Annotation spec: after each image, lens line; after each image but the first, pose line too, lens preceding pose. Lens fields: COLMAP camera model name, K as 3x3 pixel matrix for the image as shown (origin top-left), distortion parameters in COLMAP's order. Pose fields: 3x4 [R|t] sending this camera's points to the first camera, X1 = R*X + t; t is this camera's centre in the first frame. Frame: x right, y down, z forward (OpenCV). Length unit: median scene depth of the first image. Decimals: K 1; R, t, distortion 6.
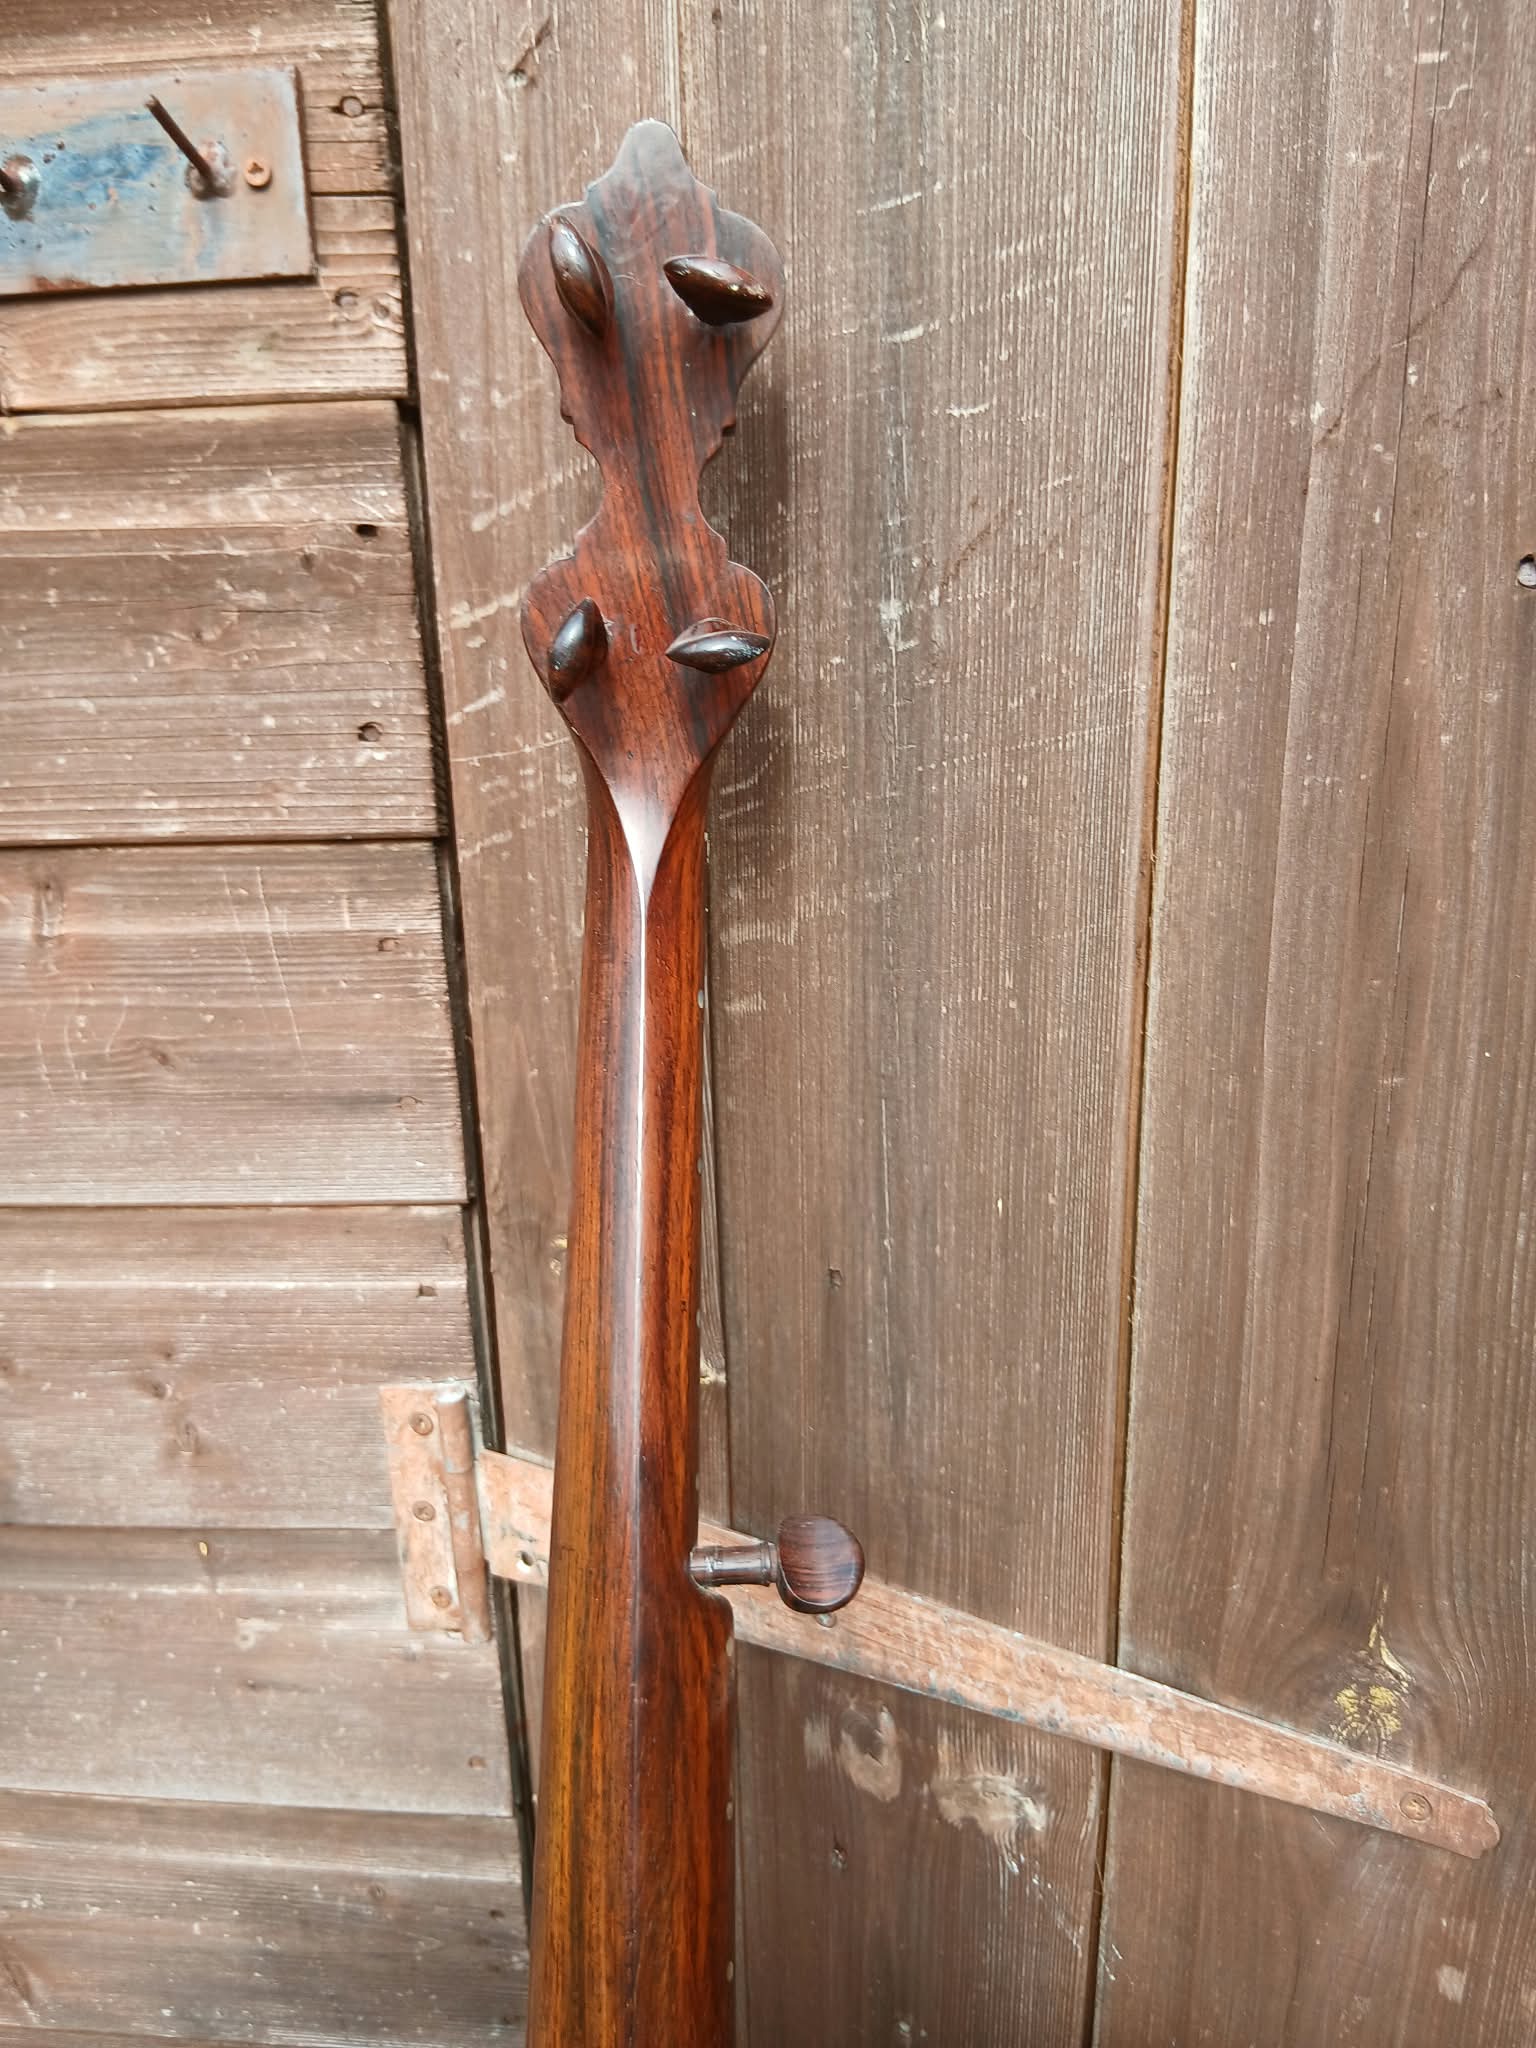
lens RADIAL K [[1601.2, 0, 762.6], [0, 1601.2, 994.3], [0, 0, 1]] dist [0.098287, -0.202838]
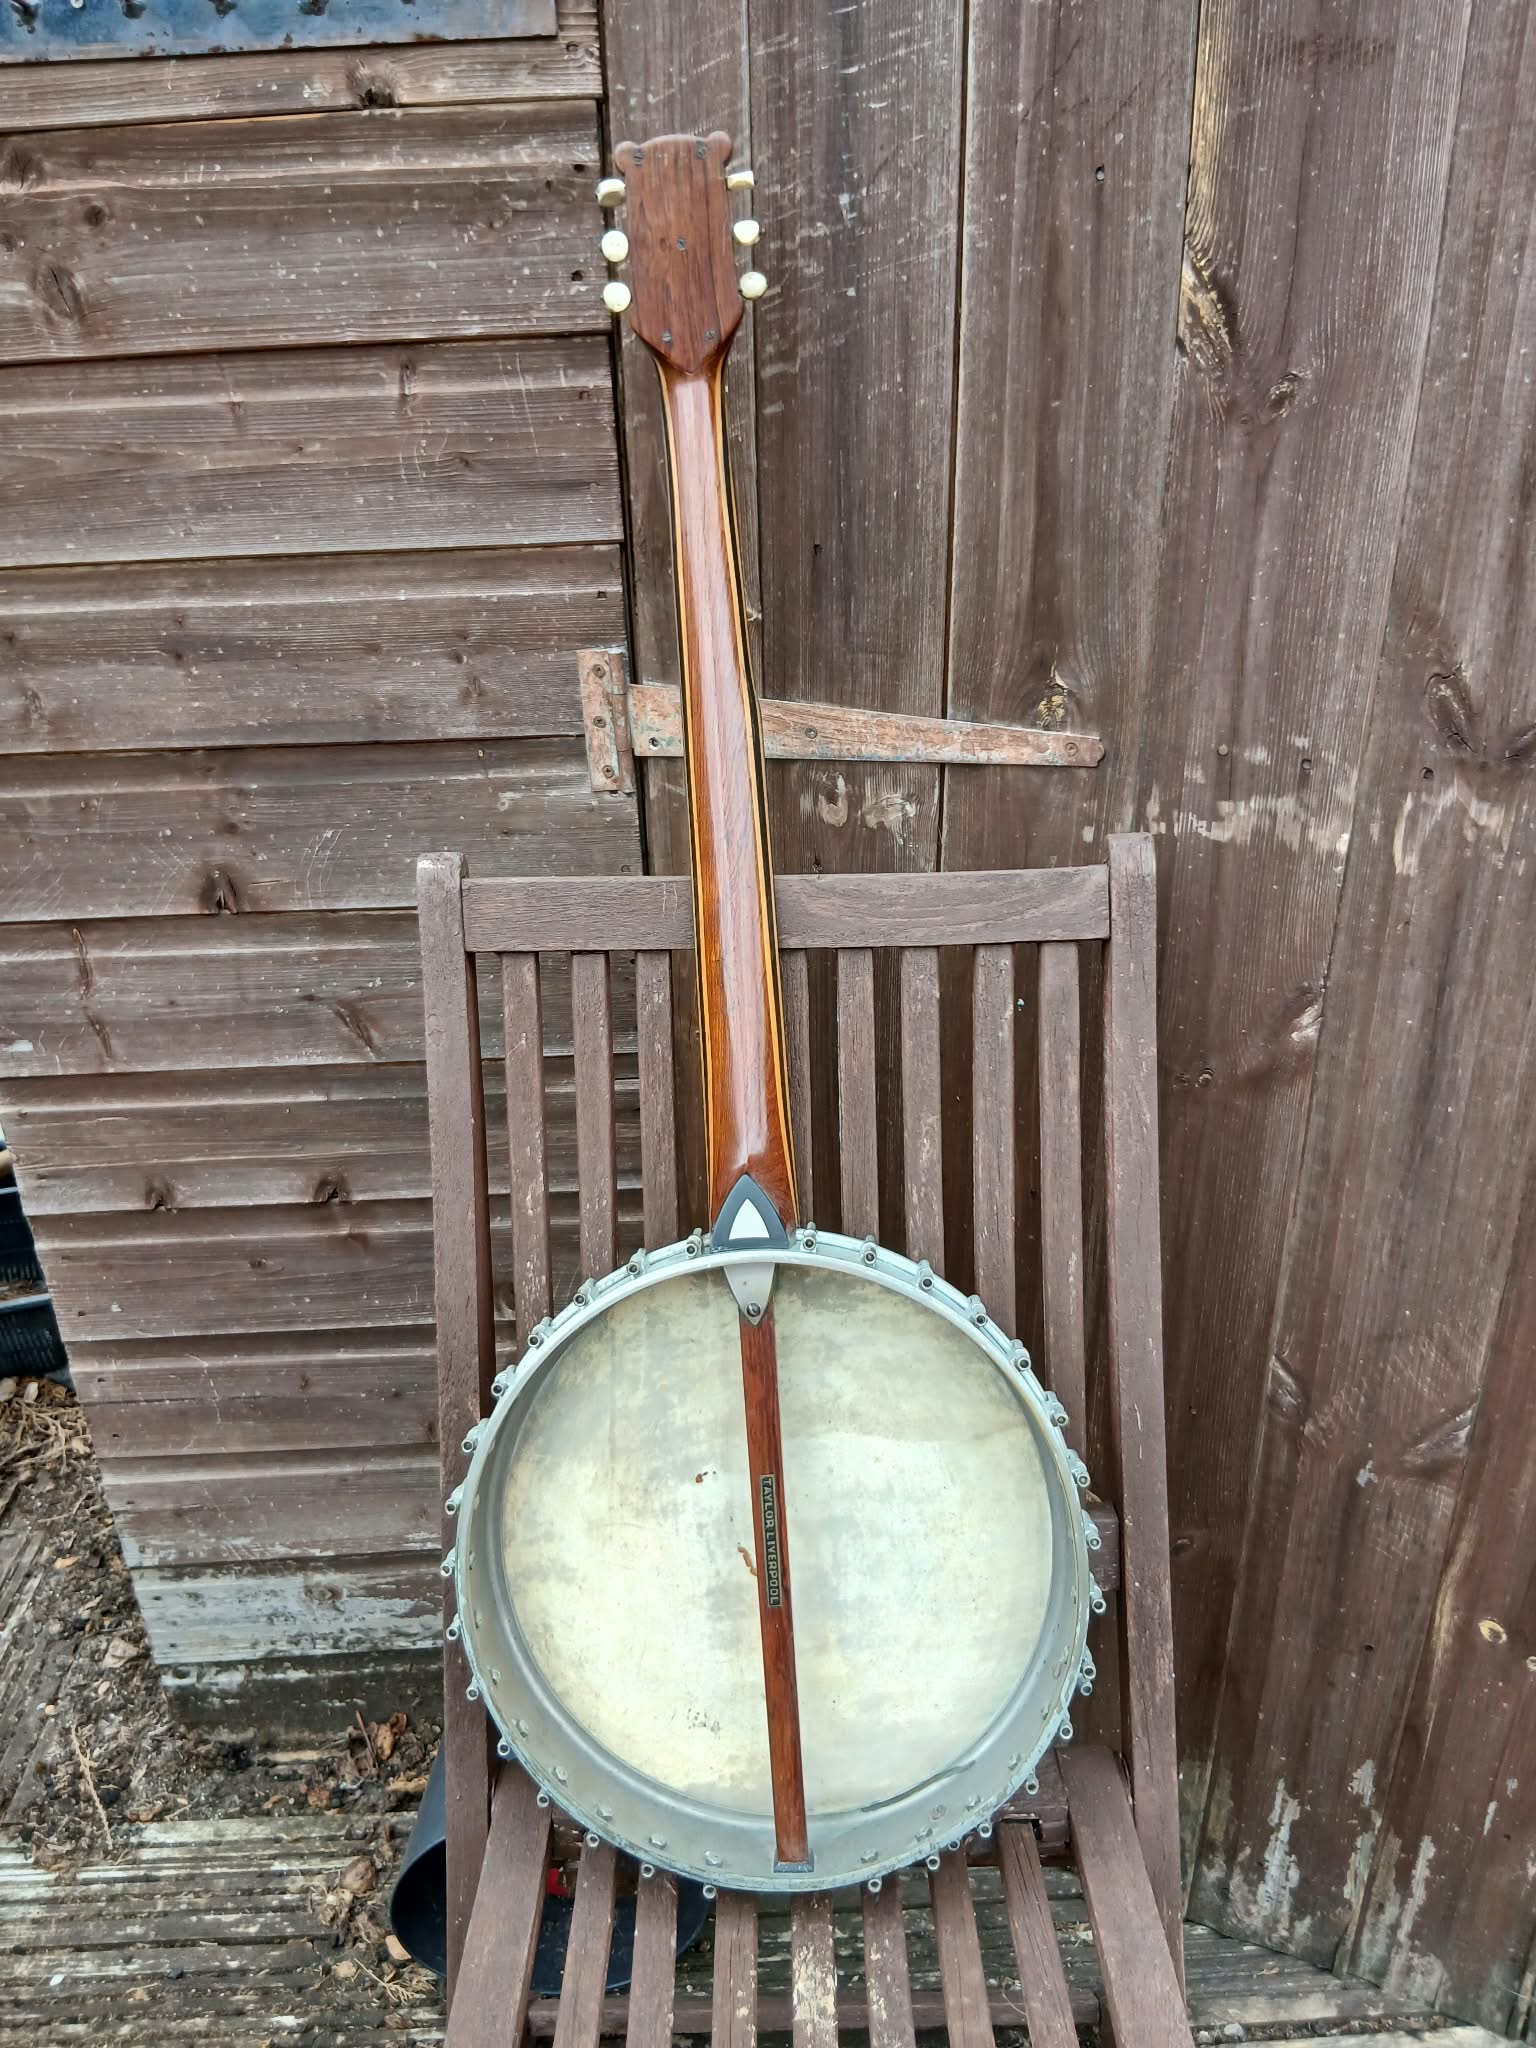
lens RADIAL K [[1601.2, 0, 765.9], [0, 1601.2, 1053.2], [0, 0, 1]] dist [0.098287, -0.202838]
pose [[0.995082, -0.042813, 0.089321, -0.234435], [0.026790, 0.984484, 0.173418, 0.447811], [-0.095359, -0.170172, 0.980790, -1.167139]]
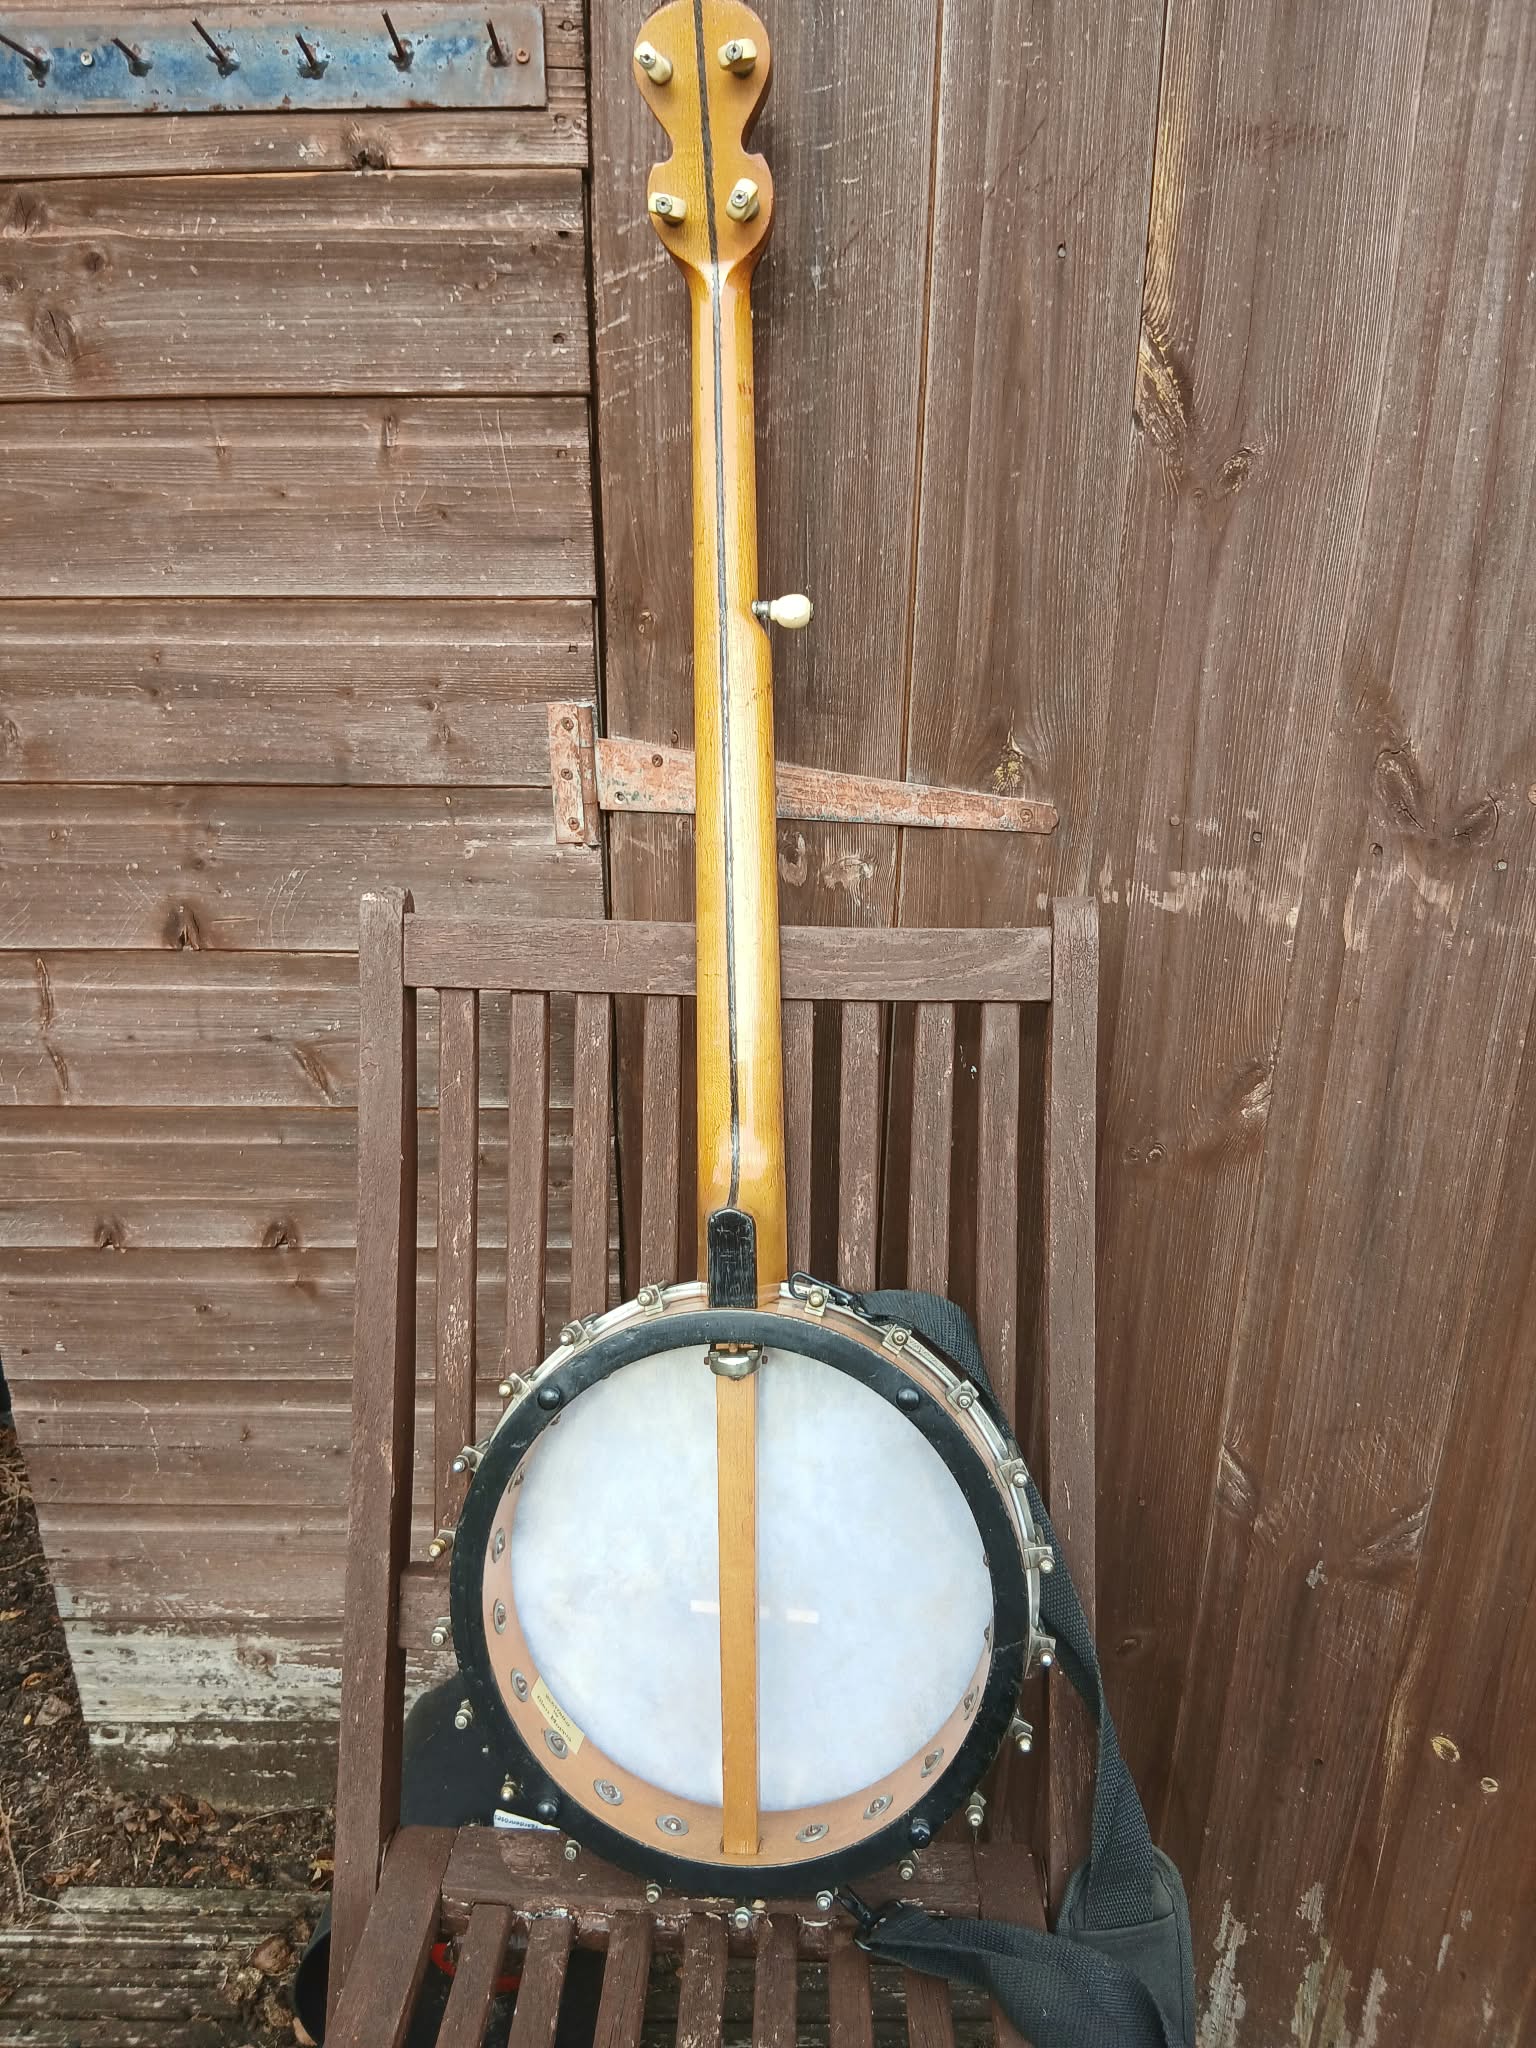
lens RADIAL K [[1601.2, 0, 770.6], [0, 1601.2, 1041.1], [0, 0, 1]] dist [0.098287, -0.202838]
pose [[0.997236, 0.007581, 0.073917, -0.122297], [-0.015291, 0.994428, 0.104304, 0.509999], [-0.072714, -0.105146, 0.991795, -1.162908]]
